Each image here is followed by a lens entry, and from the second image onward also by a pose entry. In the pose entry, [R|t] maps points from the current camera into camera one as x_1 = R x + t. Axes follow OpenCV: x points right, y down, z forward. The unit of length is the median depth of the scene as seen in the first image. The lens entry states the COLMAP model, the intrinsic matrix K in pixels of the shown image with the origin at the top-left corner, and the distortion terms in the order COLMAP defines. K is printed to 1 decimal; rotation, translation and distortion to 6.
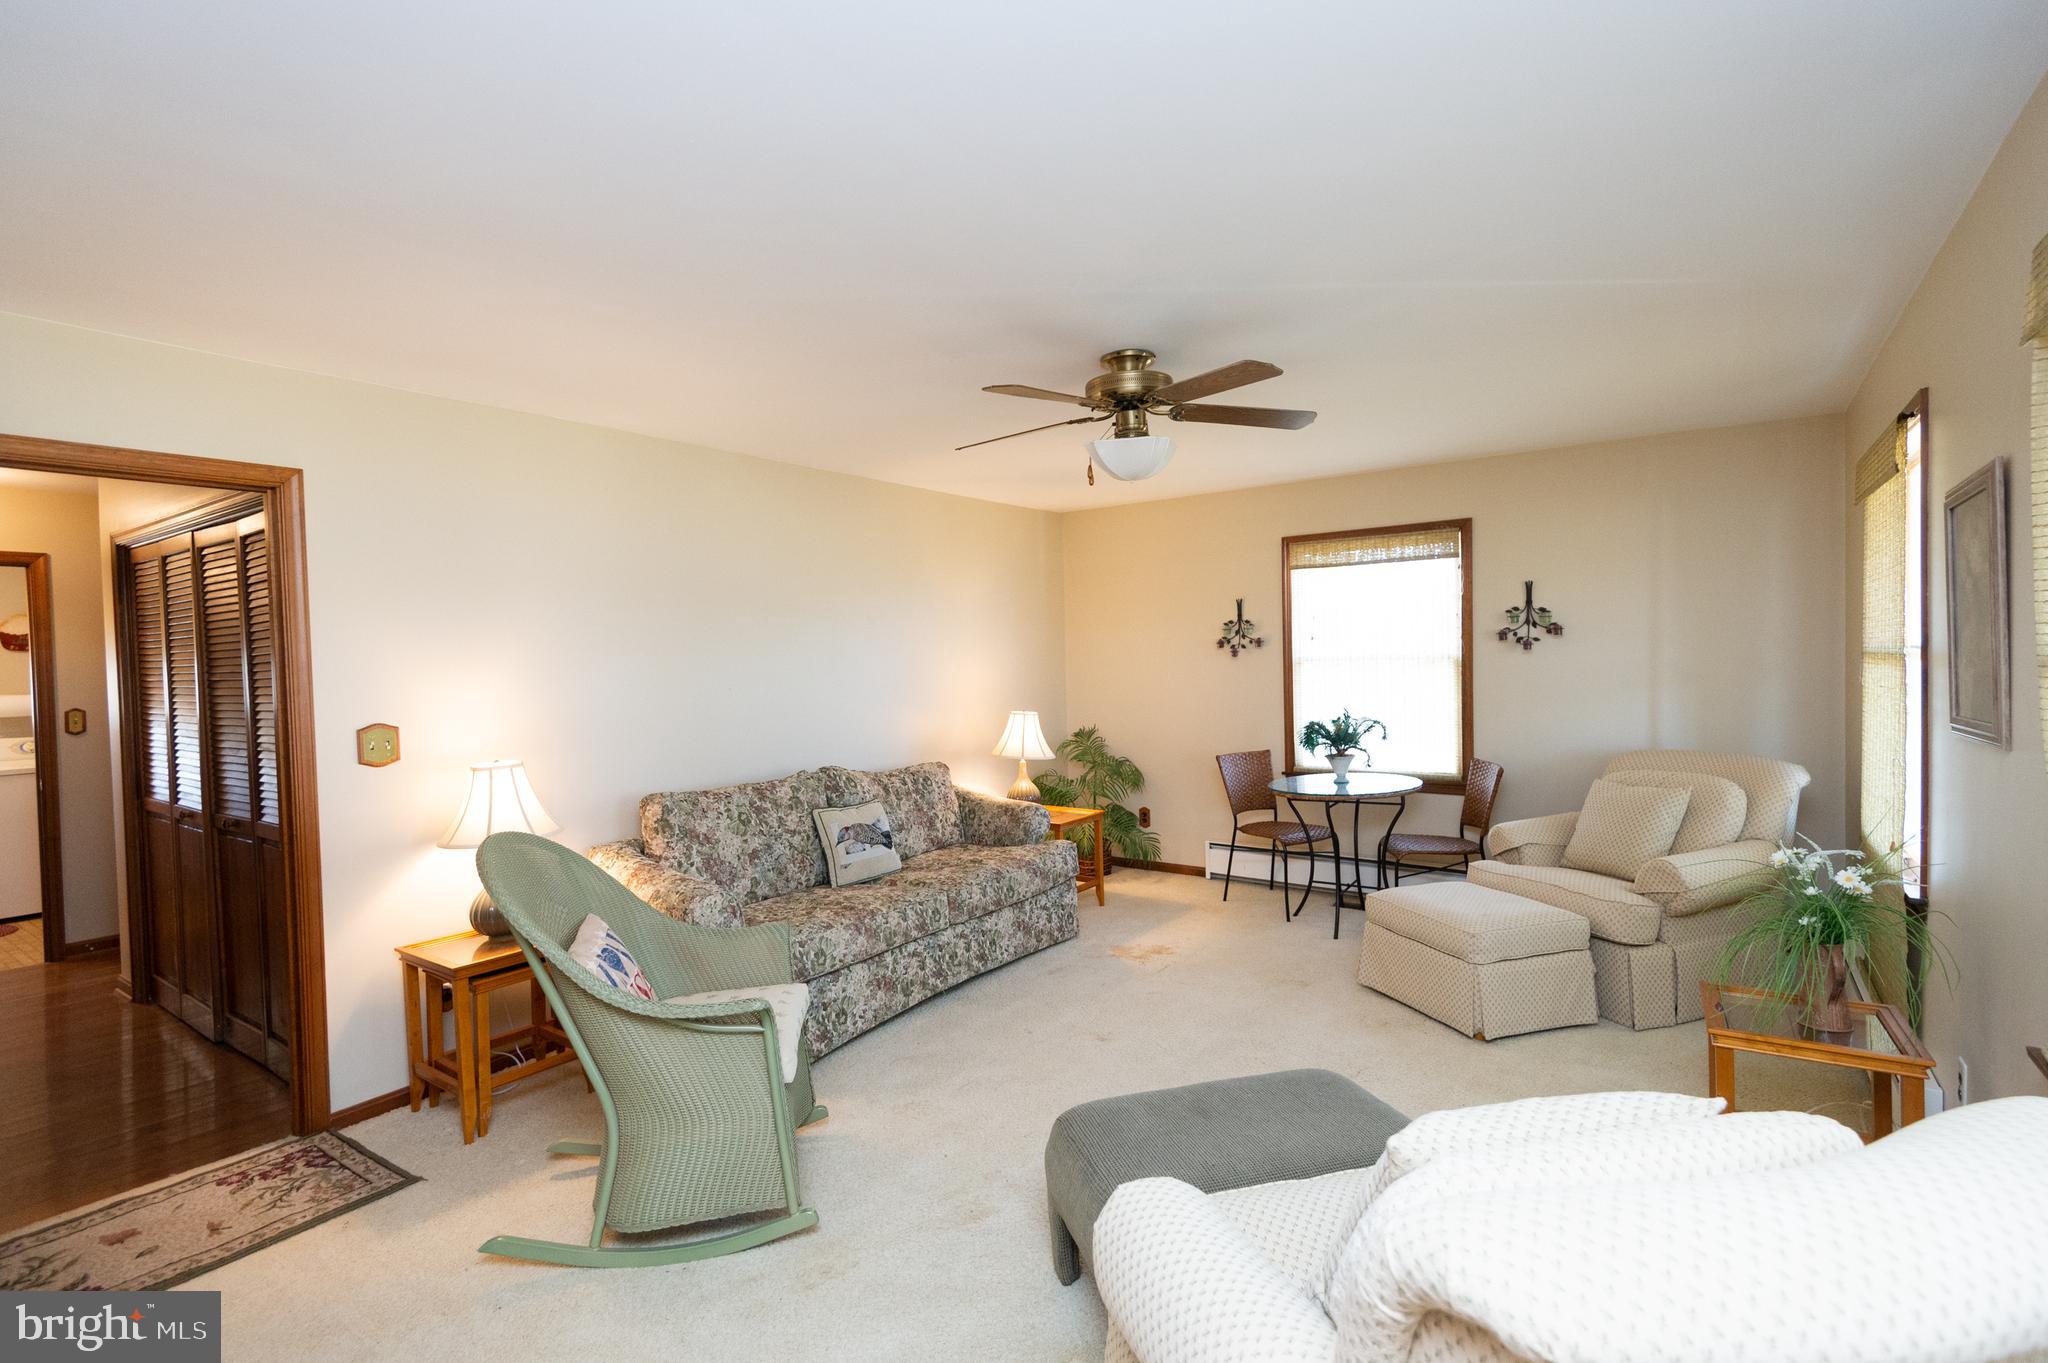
lens RADIAL K [[951.1, 0, 1024.0], [0, 951.1, 681.5], [0, 0, 1]] dist [0.024070, -0.008164]
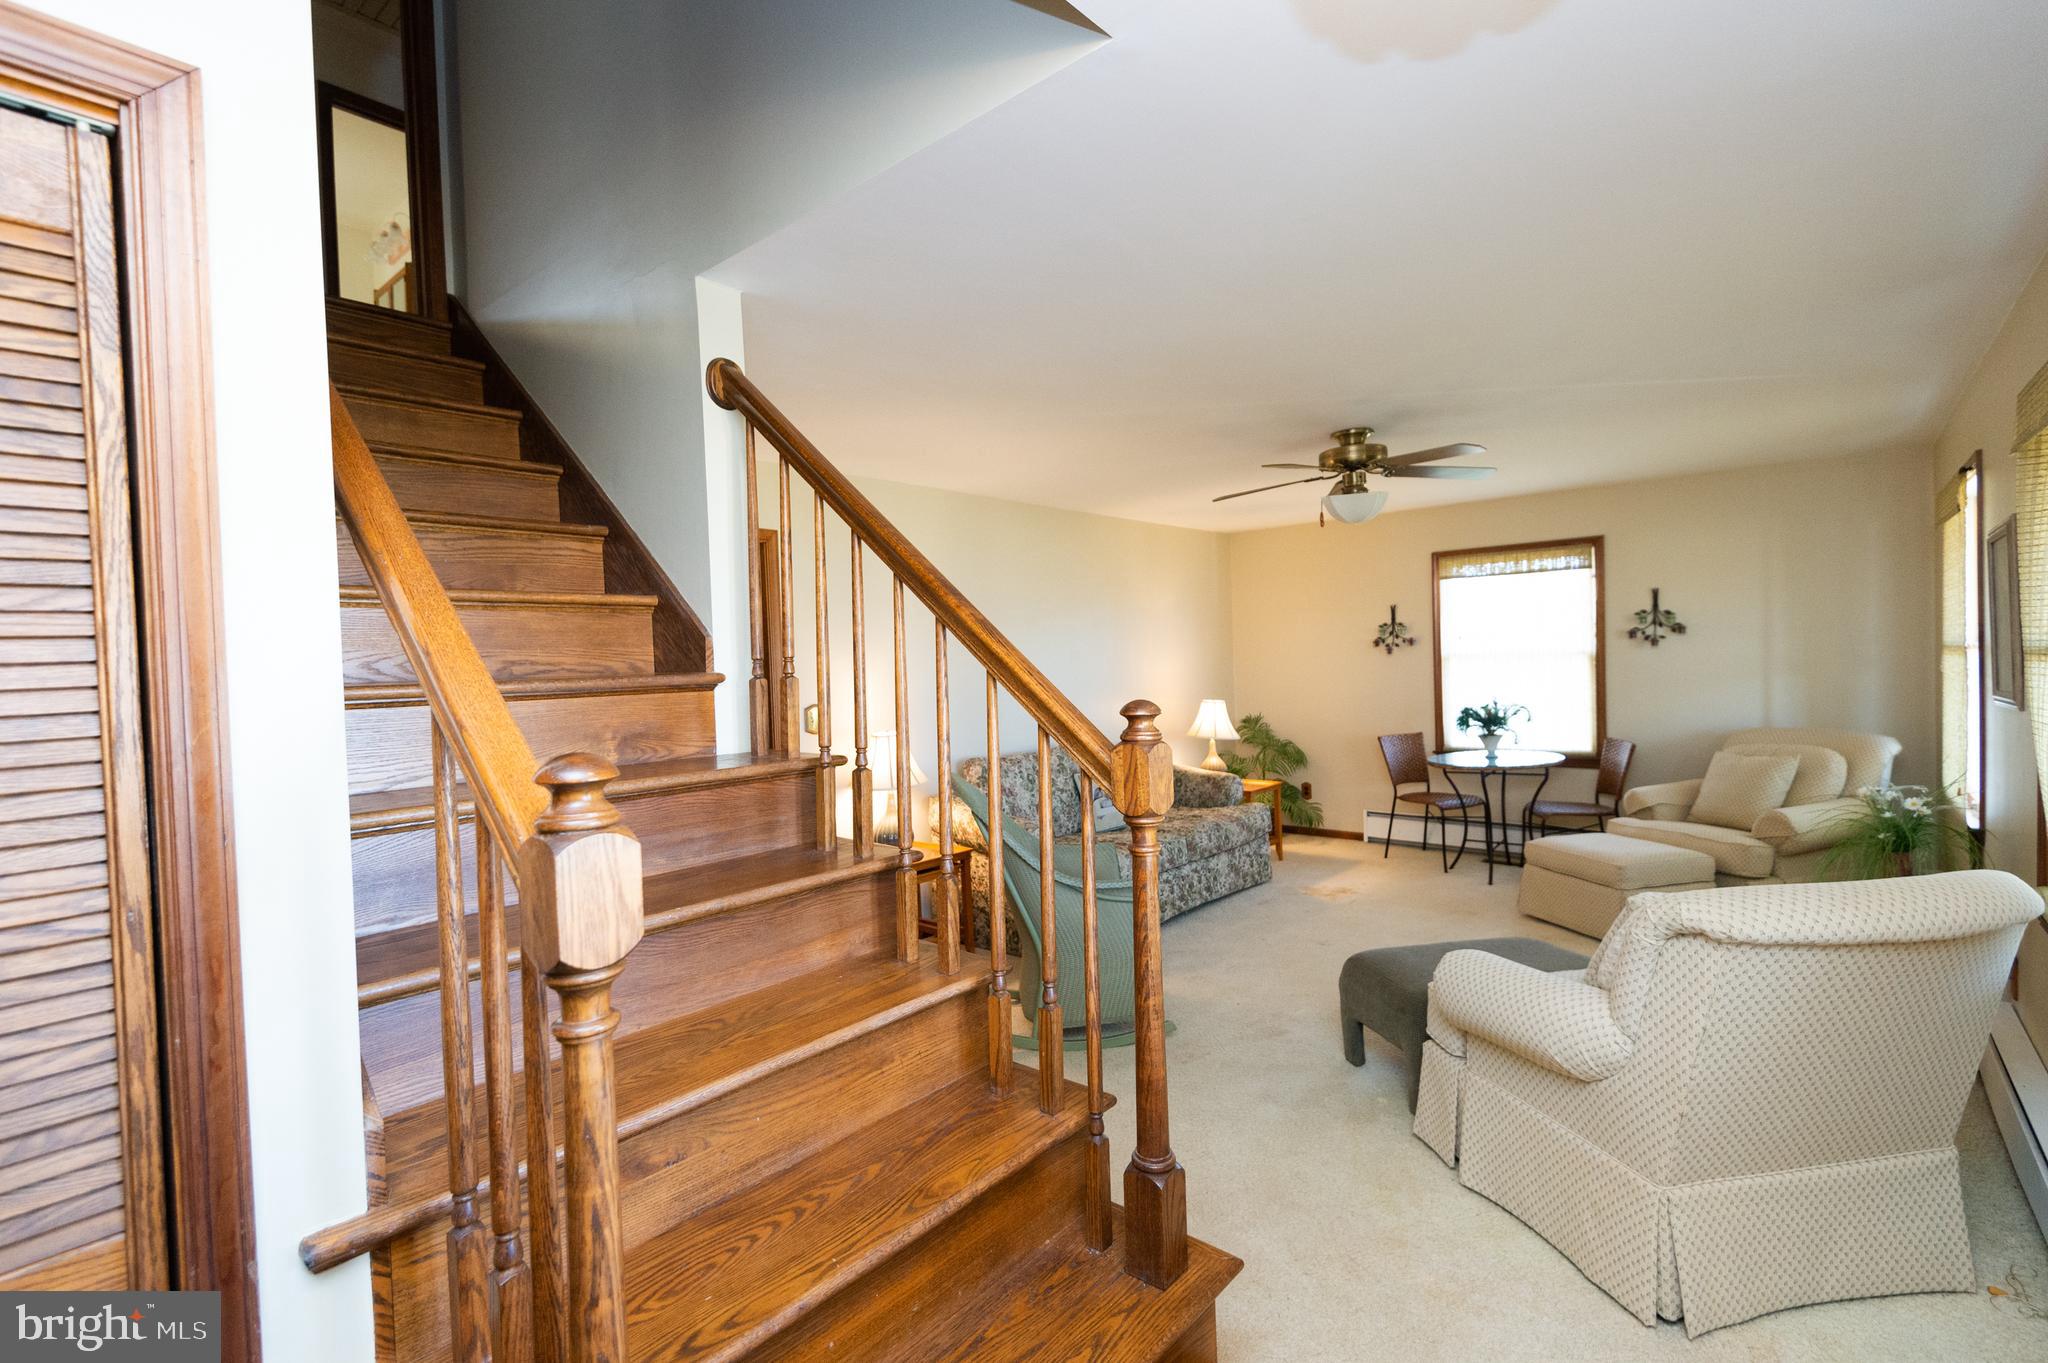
lens RADIAL K [[932.7, 0, 1023.5], [0, 932.7, 676.2], [0, 0, 1]] dist [0.012468, -0.000638]
pose [[0.995915, -0.005261, -0.090140, -0.151347], [0.004730, 0.999970, -0.006099, 0.008031], [0.090170, 0.005648, 0.995910, -0.234039]]
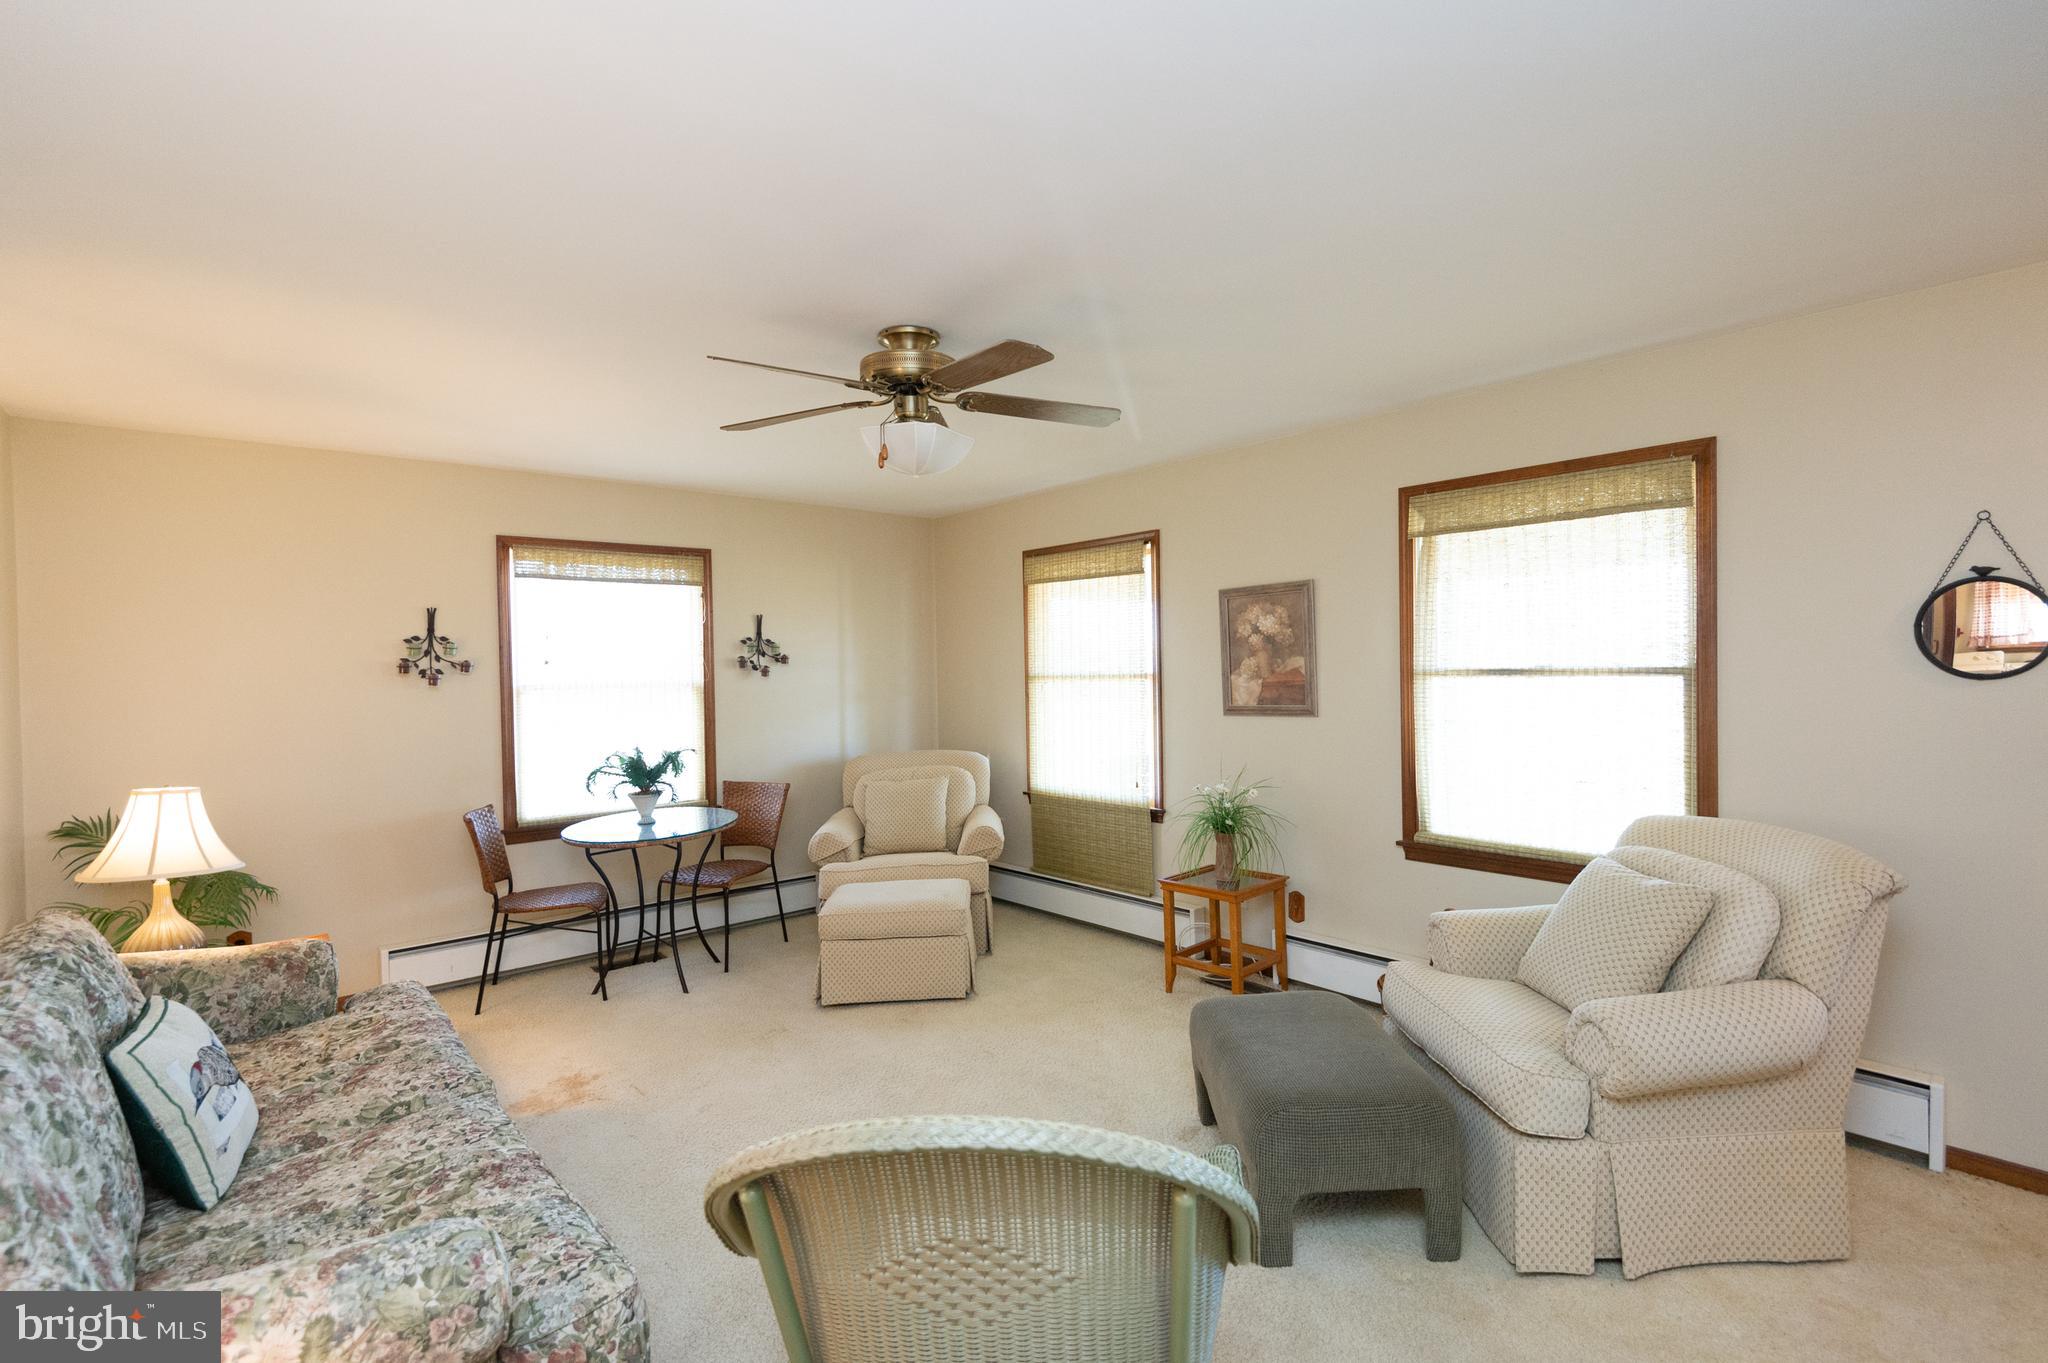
lens RADIAL K [[932.7, 0, 1023.5], [0, 932.7, 676.2], [0, 0, 1]] dist [0.012468, -0.000638]
pose [[0.227473, 0.009217, 0.973741, -0.454241], [0.038165, 0.999103, -0.018373, -0.002513], [-0.973036, 0.041342, 0.226917, 0.460329]]
